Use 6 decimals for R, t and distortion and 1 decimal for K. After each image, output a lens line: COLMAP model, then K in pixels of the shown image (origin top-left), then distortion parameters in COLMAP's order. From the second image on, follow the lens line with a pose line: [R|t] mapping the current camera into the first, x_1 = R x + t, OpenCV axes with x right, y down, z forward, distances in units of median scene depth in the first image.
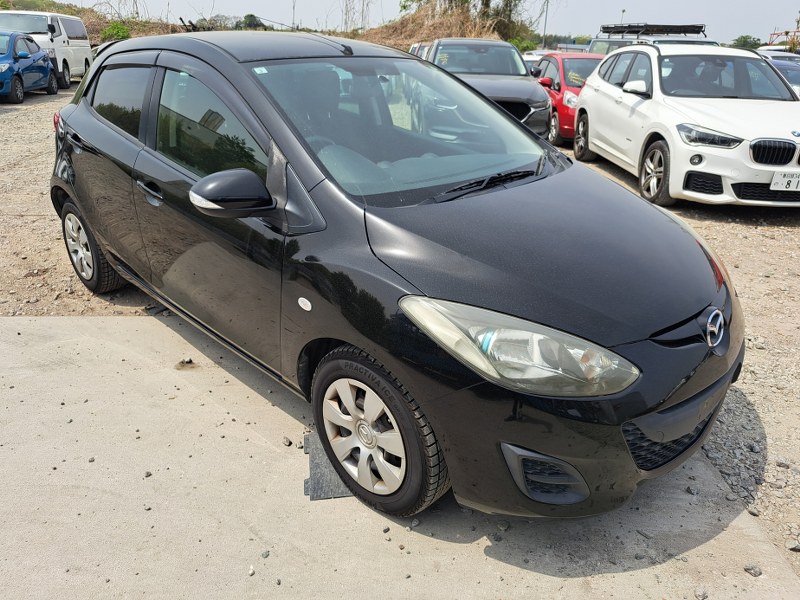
lens RADIAL K [[618.7, 0, 401.1], [0, 618.7, 302.8], [0, 0, 1]] dist [0.046492, -0.020460]
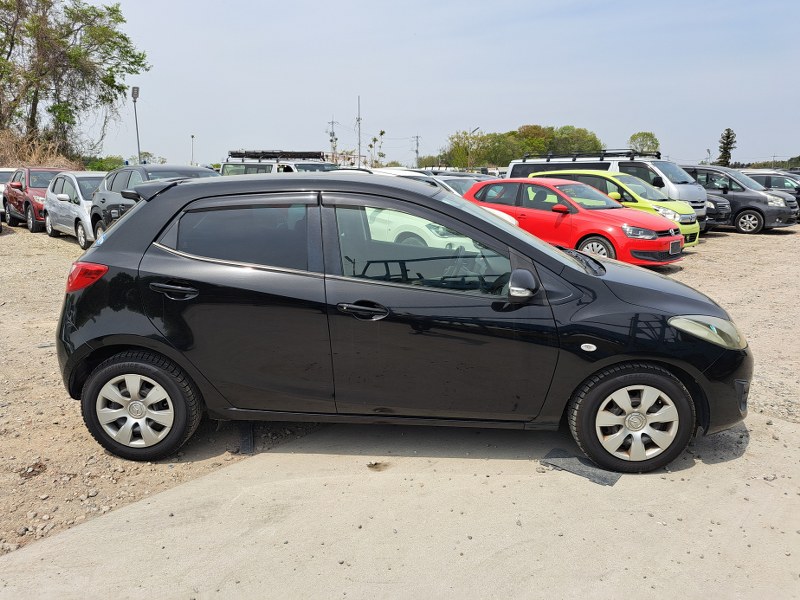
lens RADIAL K [[618.7, 0, 401.5], [0, 618.7, 297.1], [0, 0, 1]] dist [0.046492, -0.020460]
pose [[0.719523, -0.166879, 0.674121, -0.863746], [0.282676, 0.957024, -0.064802, -0.087040], [-0.634335, 0.237185, 0.735773, 0.096912]]
